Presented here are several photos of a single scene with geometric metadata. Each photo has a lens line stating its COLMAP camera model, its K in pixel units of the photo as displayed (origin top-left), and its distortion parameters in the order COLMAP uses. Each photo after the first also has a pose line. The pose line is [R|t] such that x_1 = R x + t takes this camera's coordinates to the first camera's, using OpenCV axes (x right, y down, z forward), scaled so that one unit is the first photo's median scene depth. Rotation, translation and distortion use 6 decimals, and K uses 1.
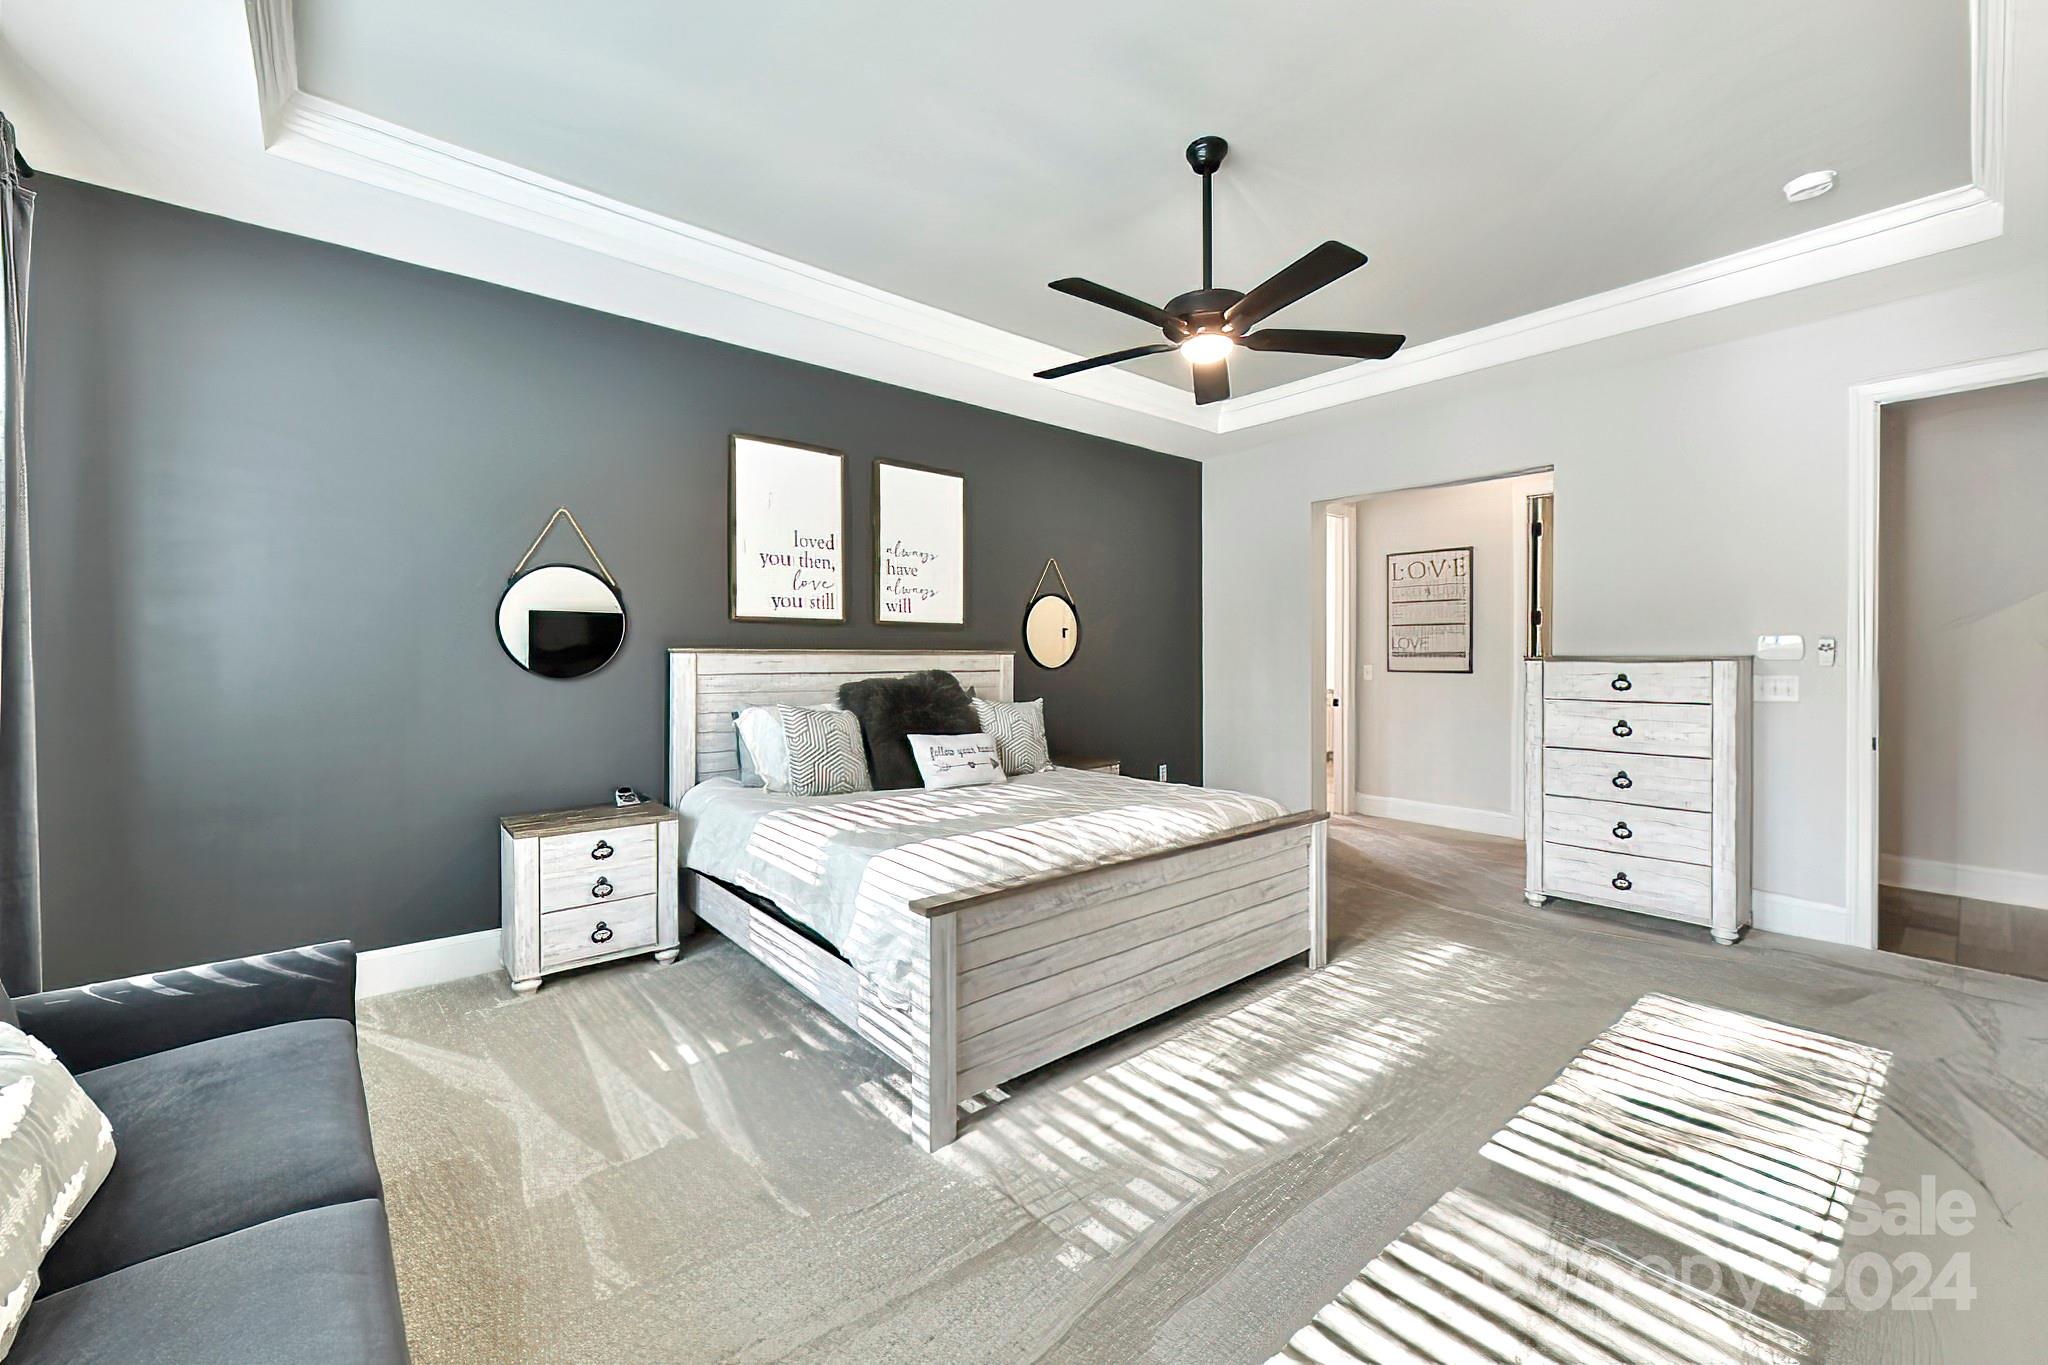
lens RADIAL K [[815.6, 0, 1013.4], [0, 815.6, 674.4], [0, 0, 1]] dist [0.003313, -0.001031]
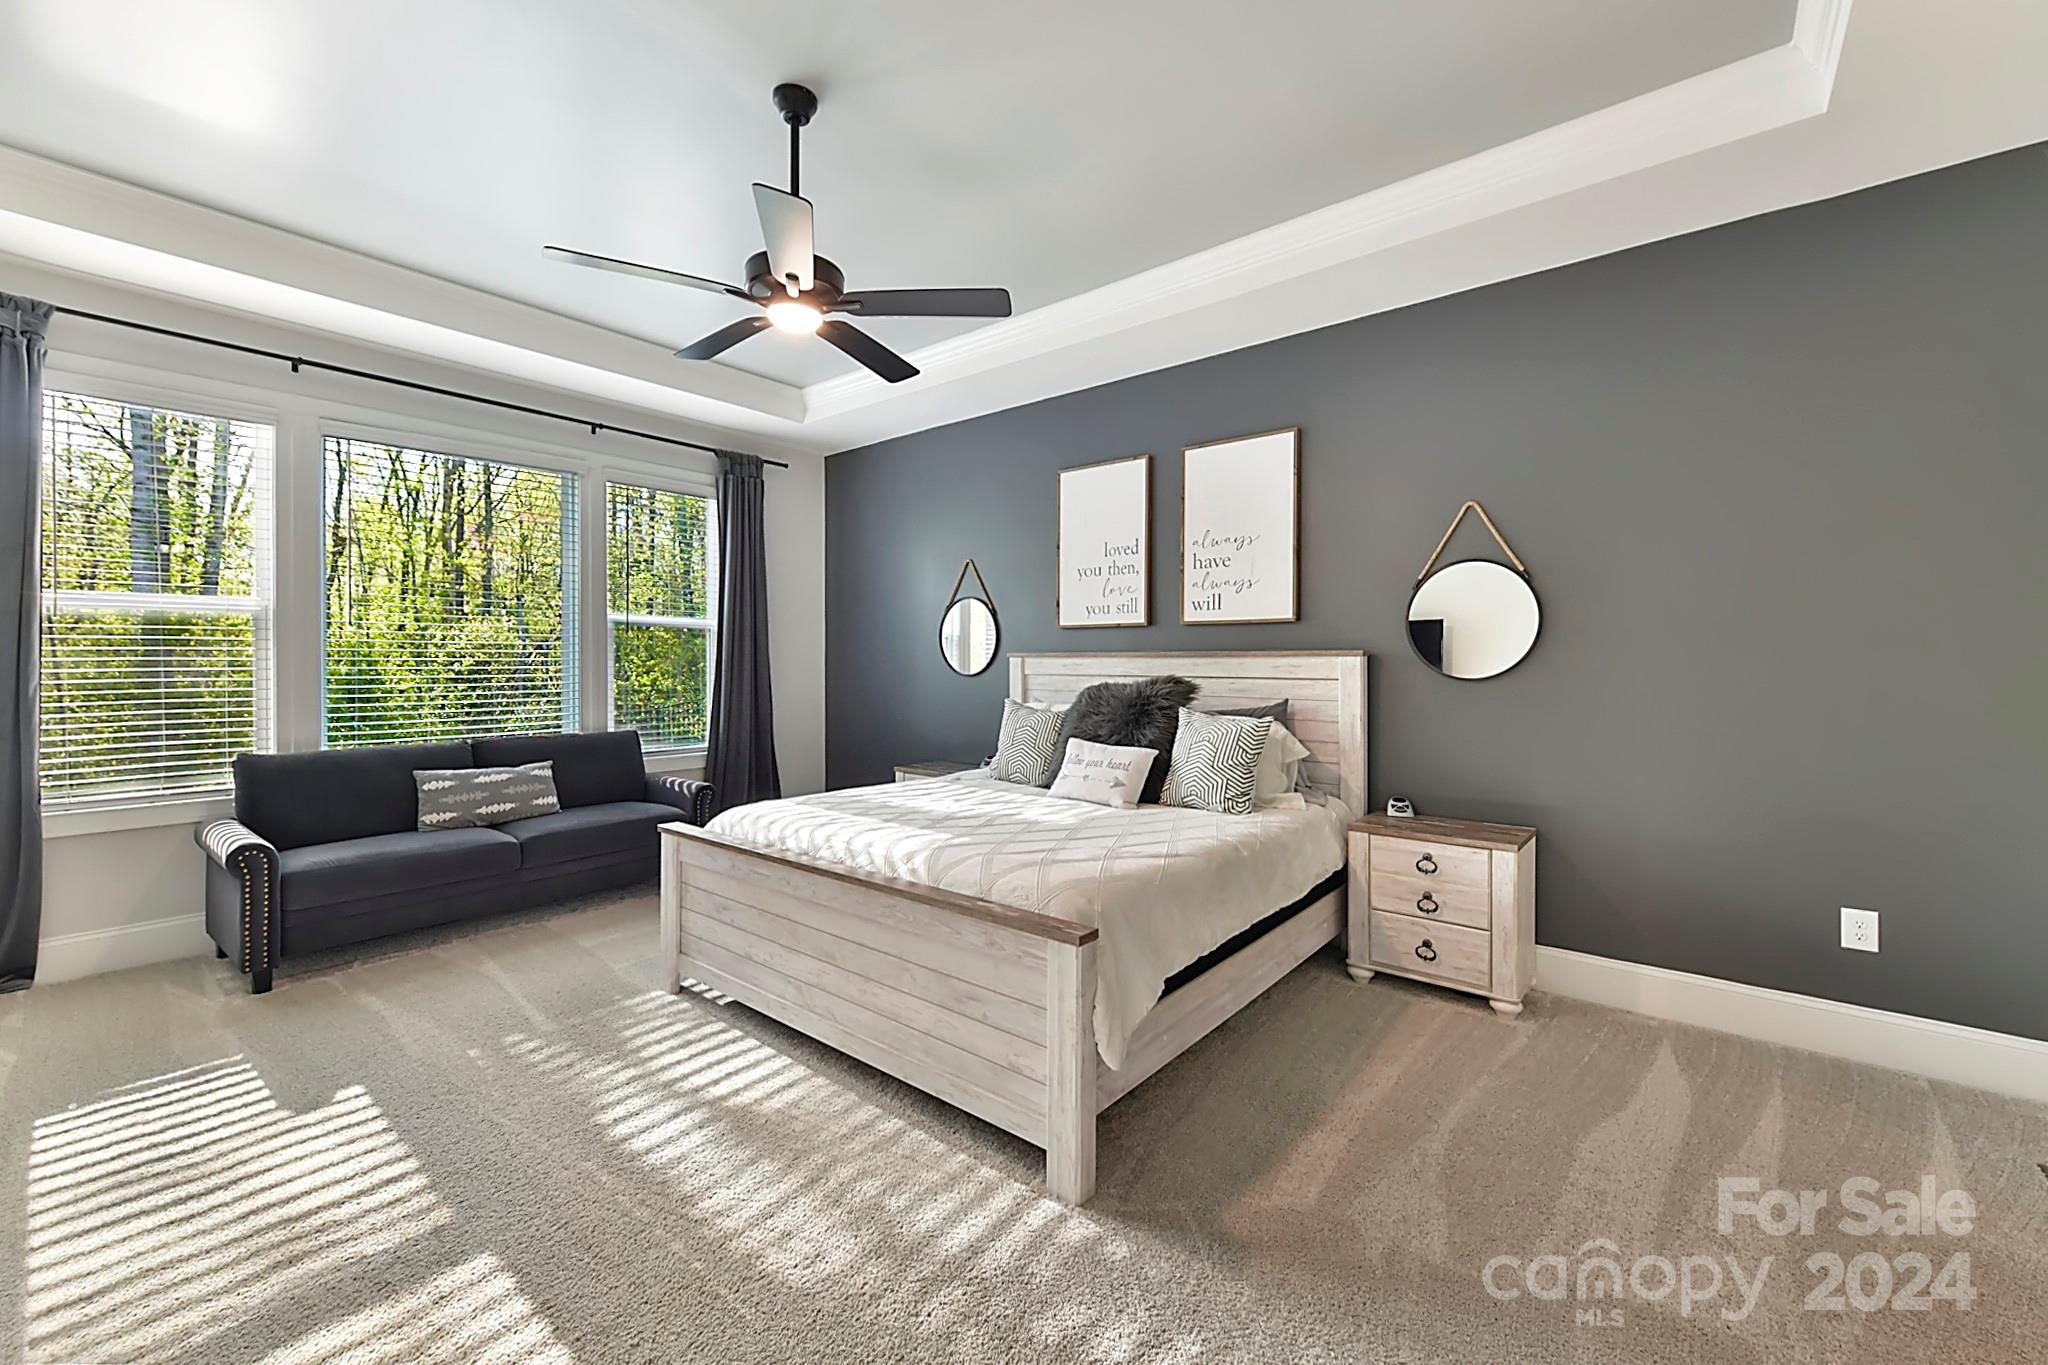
lens RADIAL K [[815.6, 0, 1011.6], [0, 815.6, 663.9], [0, 0, 1]] dist [0.003313, -0.001031]
pose [[0.170538, -0.000251, -0.985351, 0.743333], [-0.027555, 0.999608, -0.005023, -0.008726], [0.984966, 0.028008, 0.170464, 0.687755]]
